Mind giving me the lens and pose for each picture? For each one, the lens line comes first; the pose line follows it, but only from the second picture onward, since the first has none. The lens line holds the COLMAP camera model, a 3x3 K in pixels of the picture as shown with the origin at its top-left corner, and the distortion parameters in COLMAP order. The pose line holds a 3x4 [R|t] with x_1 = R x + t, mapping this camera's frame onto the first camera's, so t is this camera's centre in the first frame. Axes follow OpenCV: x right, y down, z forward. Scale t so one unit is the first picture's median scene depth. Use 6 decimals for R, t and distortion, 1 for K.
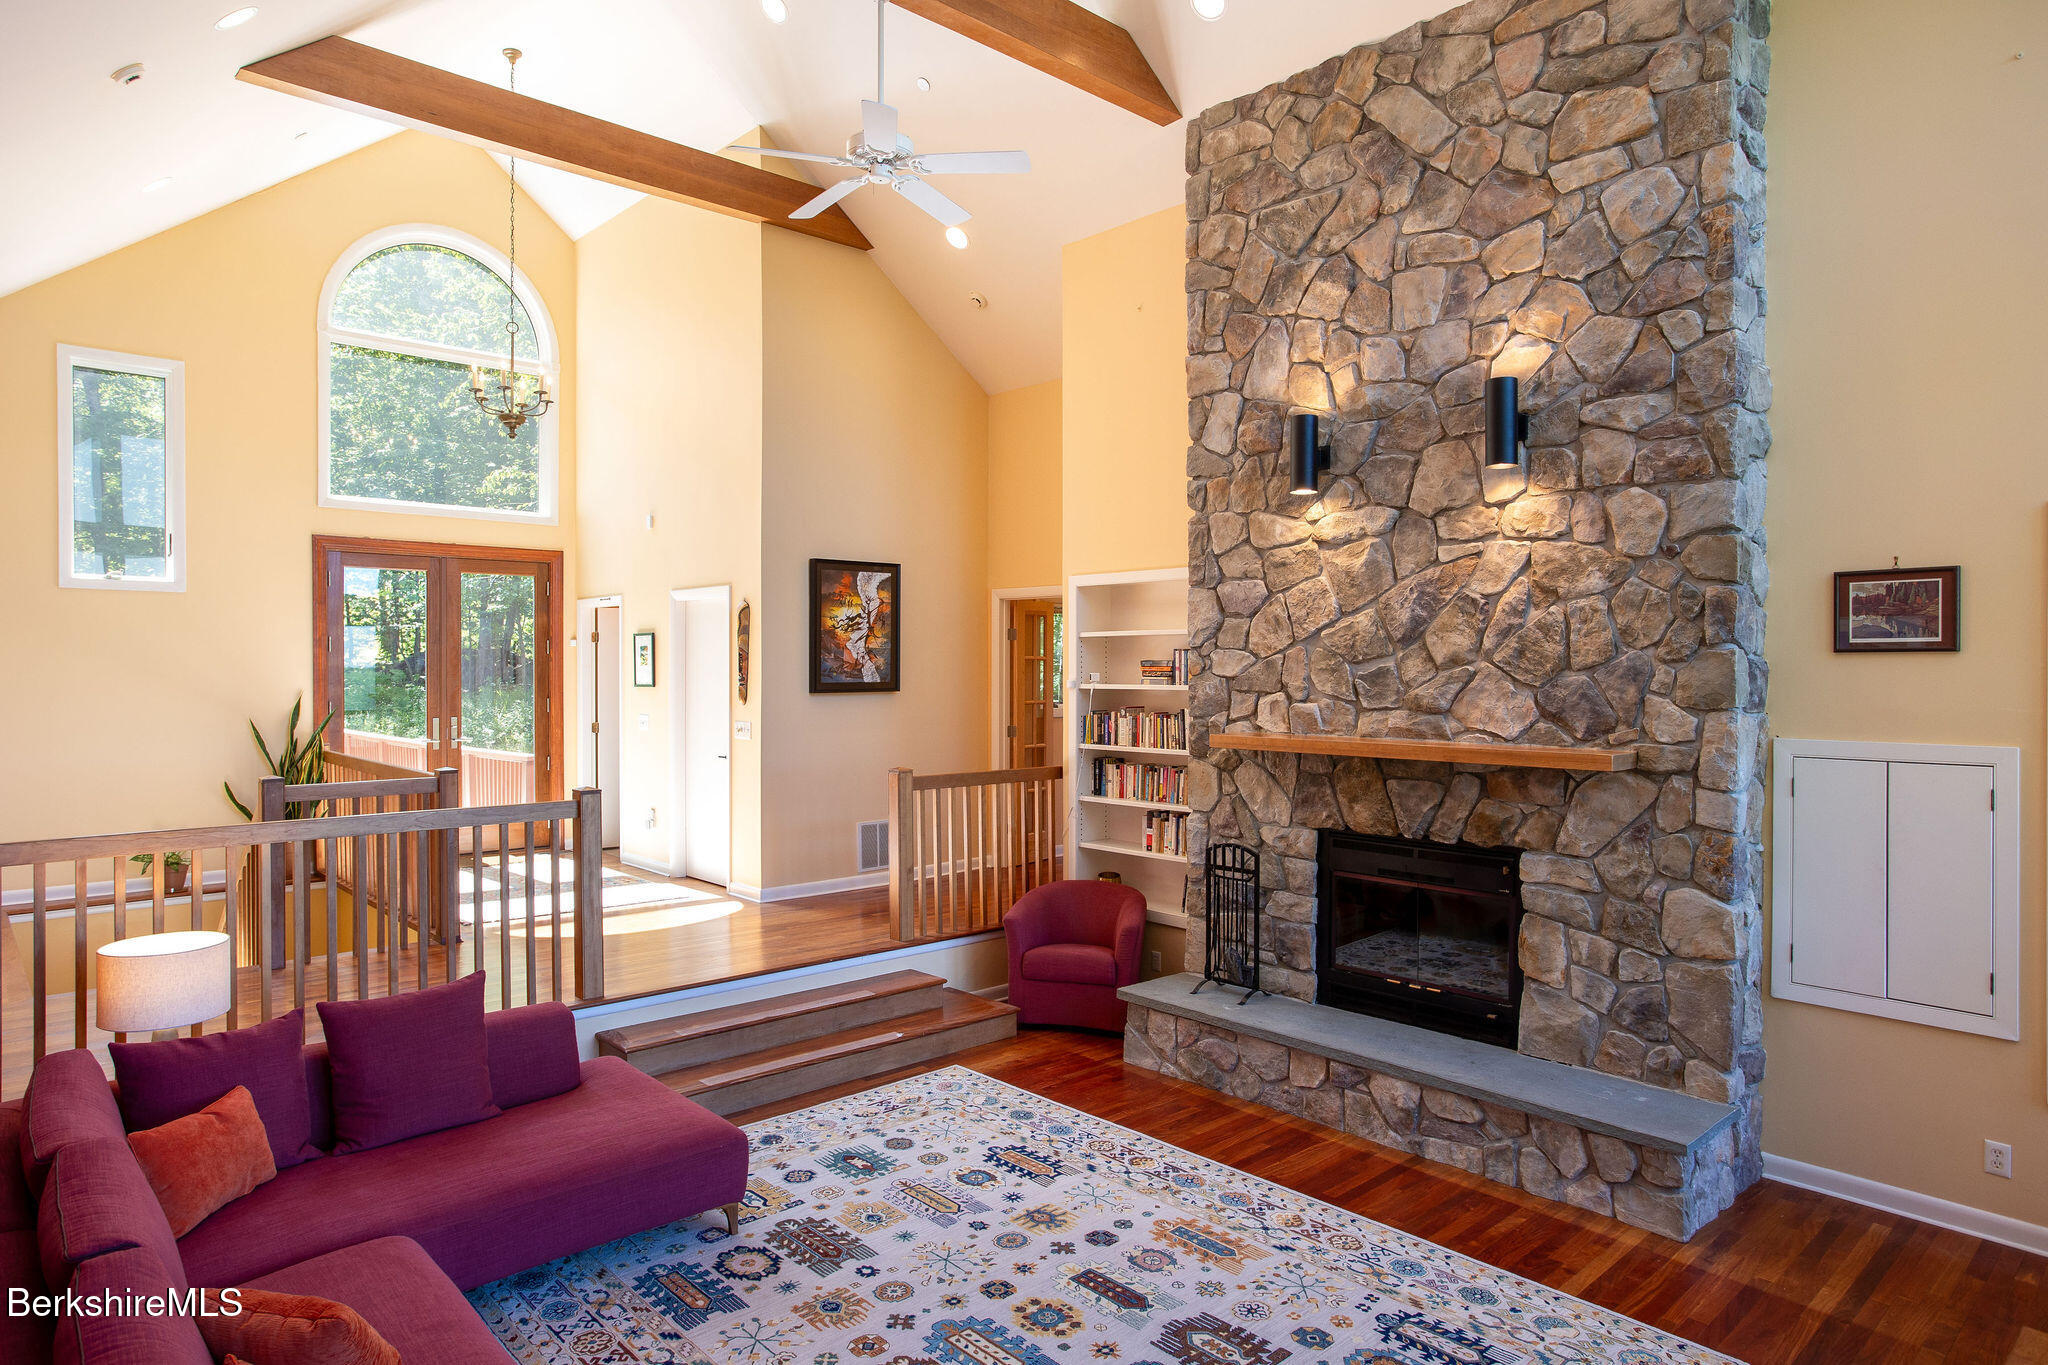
lens RADIAL K [[1222.4, 0, 1001.6], [0, 1222.4, 673.3], [0, 0, 1]] dist [-0.033404, 0.025558]
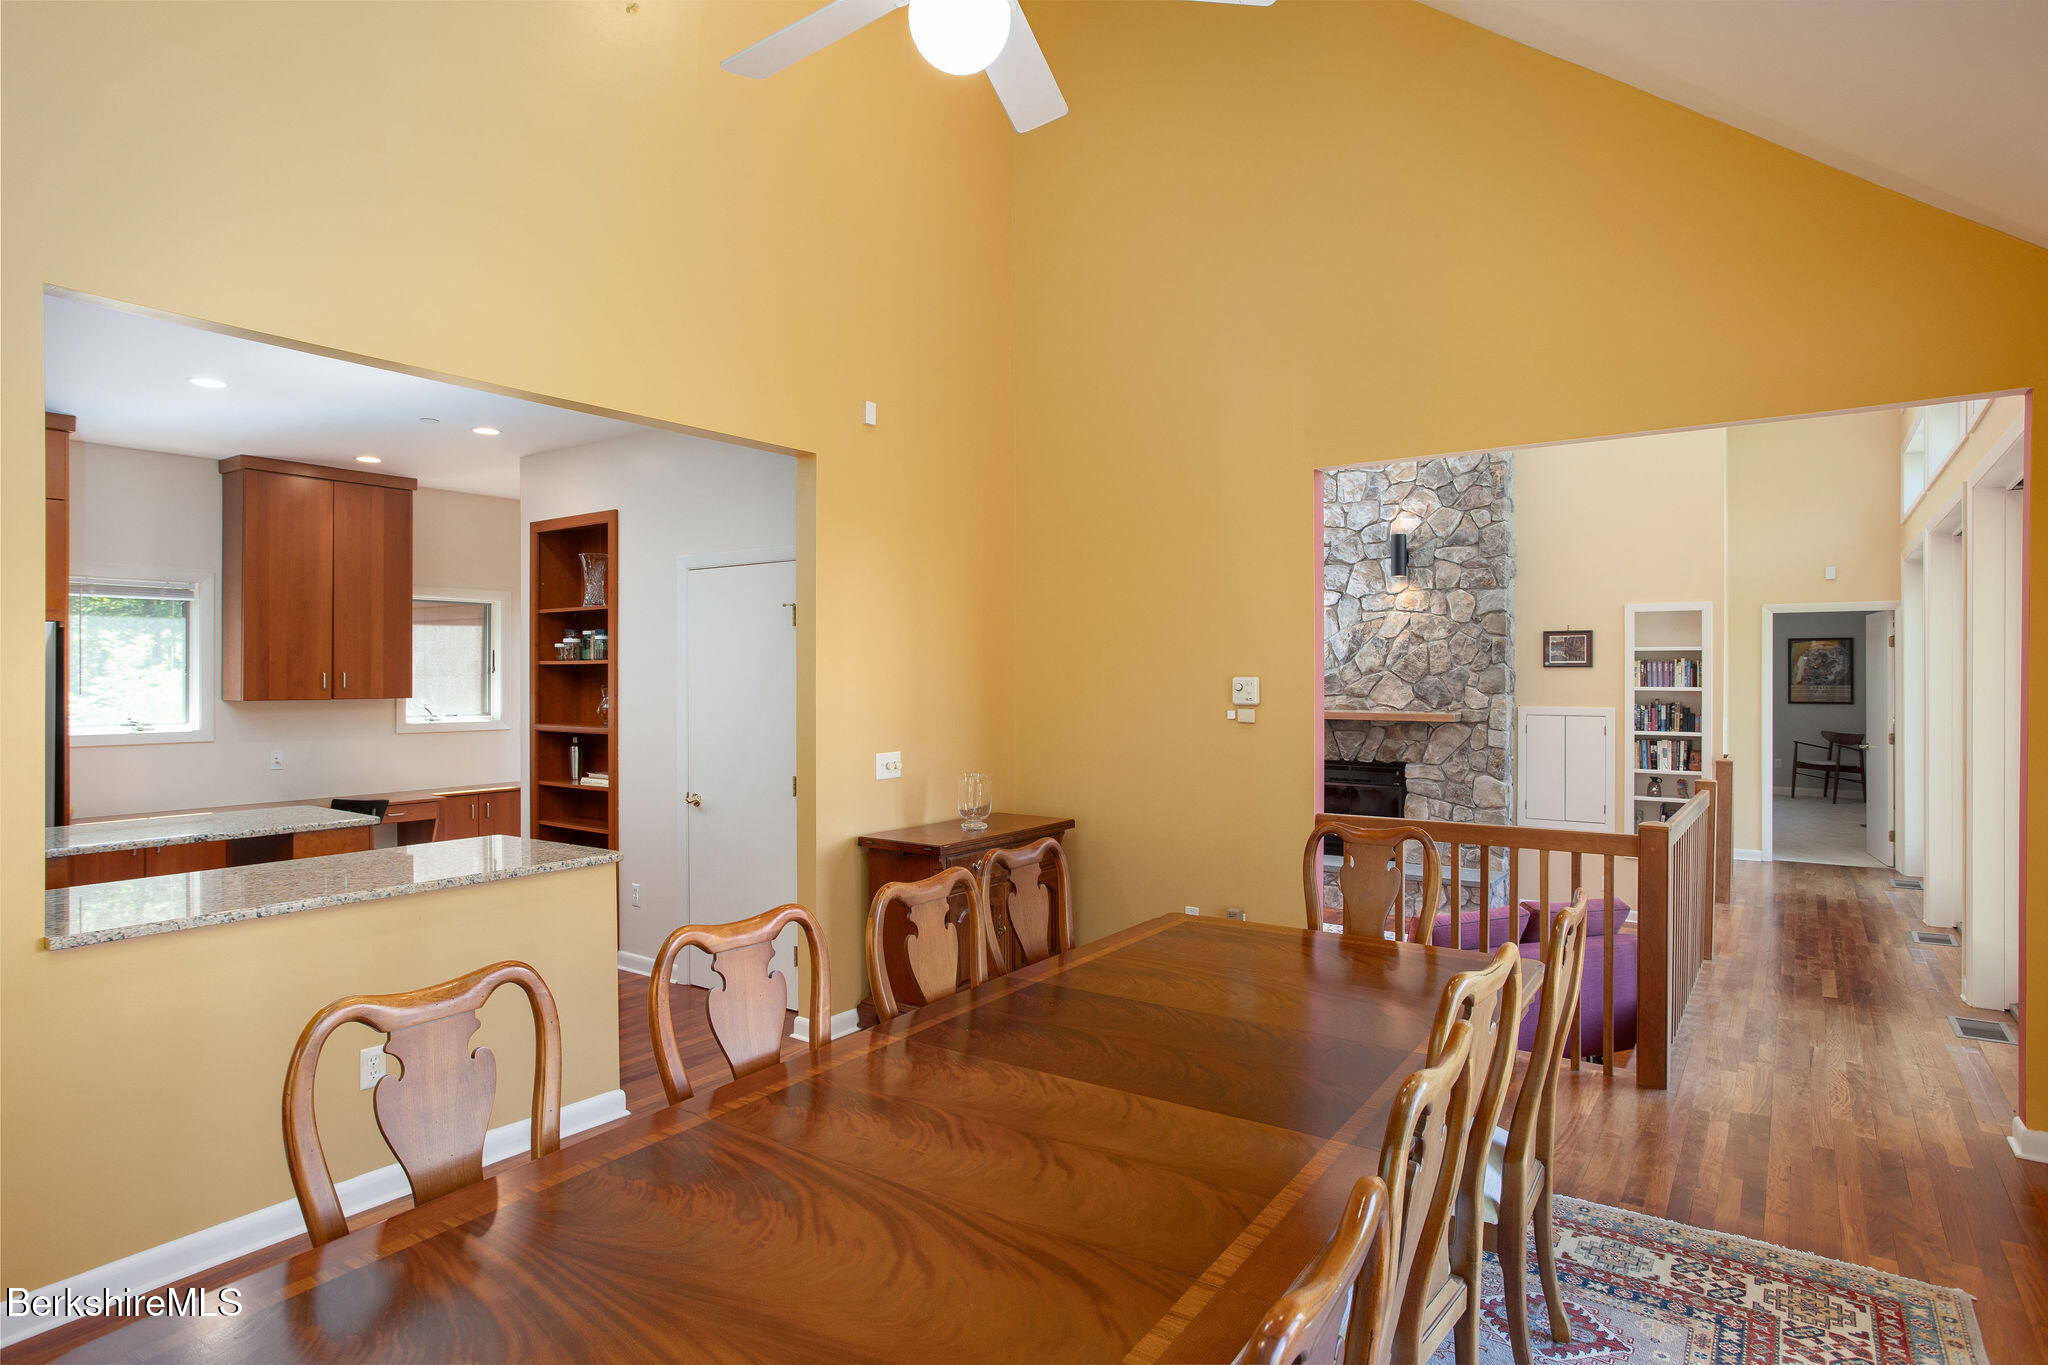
lens RADIAL K [[1120.9, 0, 1021.1], [0, 1120.9, 663.9], [0, 0, 1]] dist [-0.027174, 0.000200]
pose [[0.976043, 0.005146, 0.217517, -0.625558], [-0.002022, 0.999892, -0.014584, 0.007310], [-0.217568, 0.013795, 0.975948, -0.710164]]
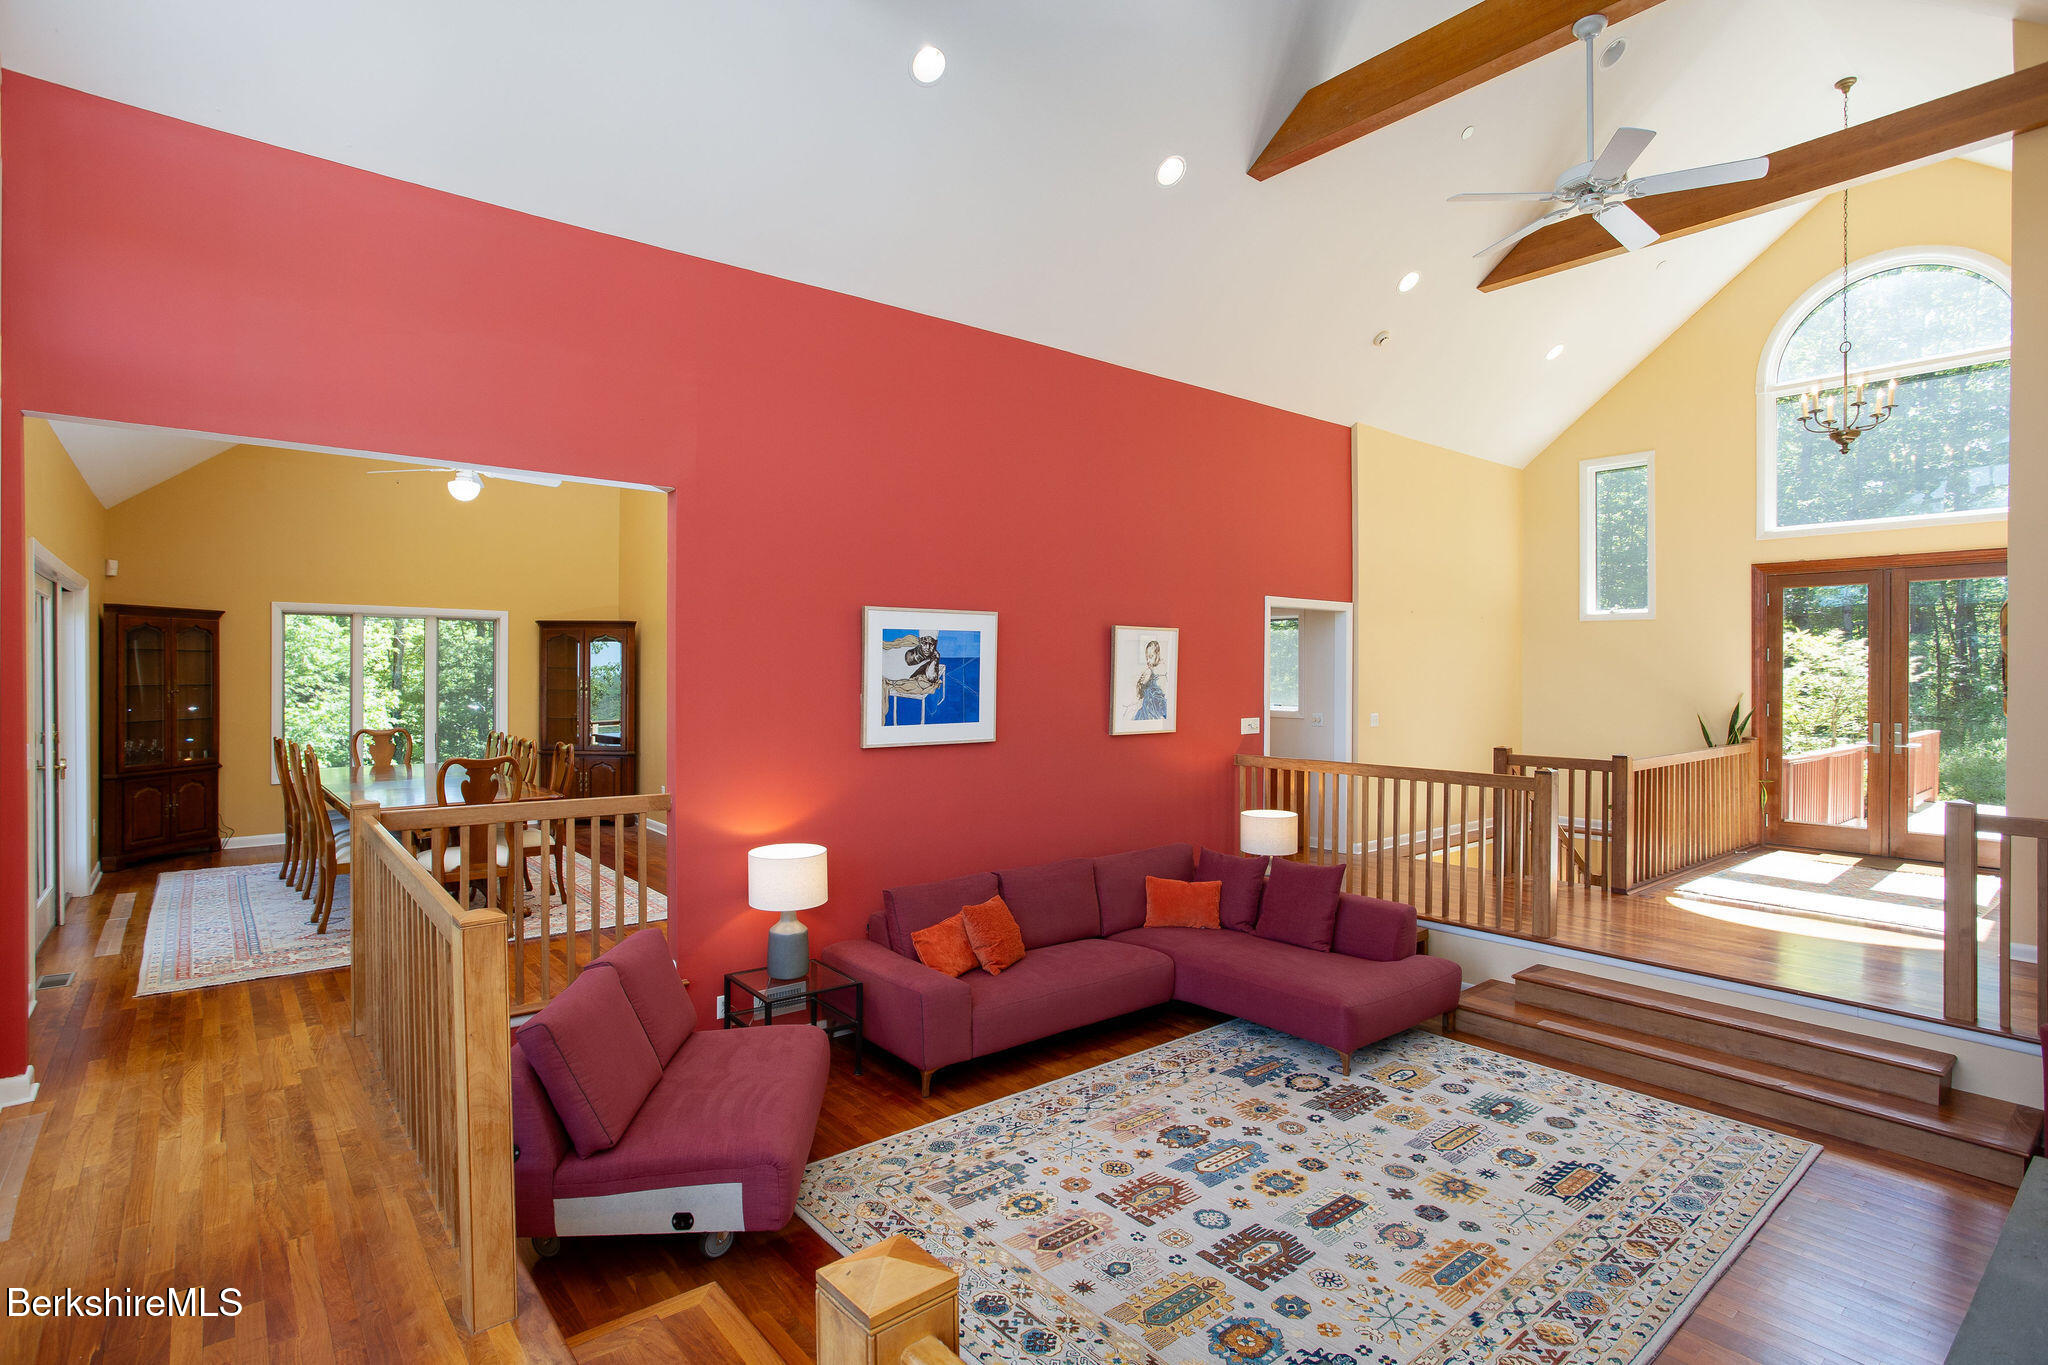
lens RADIAL K [[1017.7, 0, 1022.6], [0, 1017.7, 678.9], [0, 0, 1]] dist [-0.050777, 0.028956]
pose [[-0.046610, 0.008138, -0.998880, 0.812679], [-0.009257, 0.999920, 0.008579, -0.003159], [0.998870, 0.009646, -0.046530, 0.574106]]
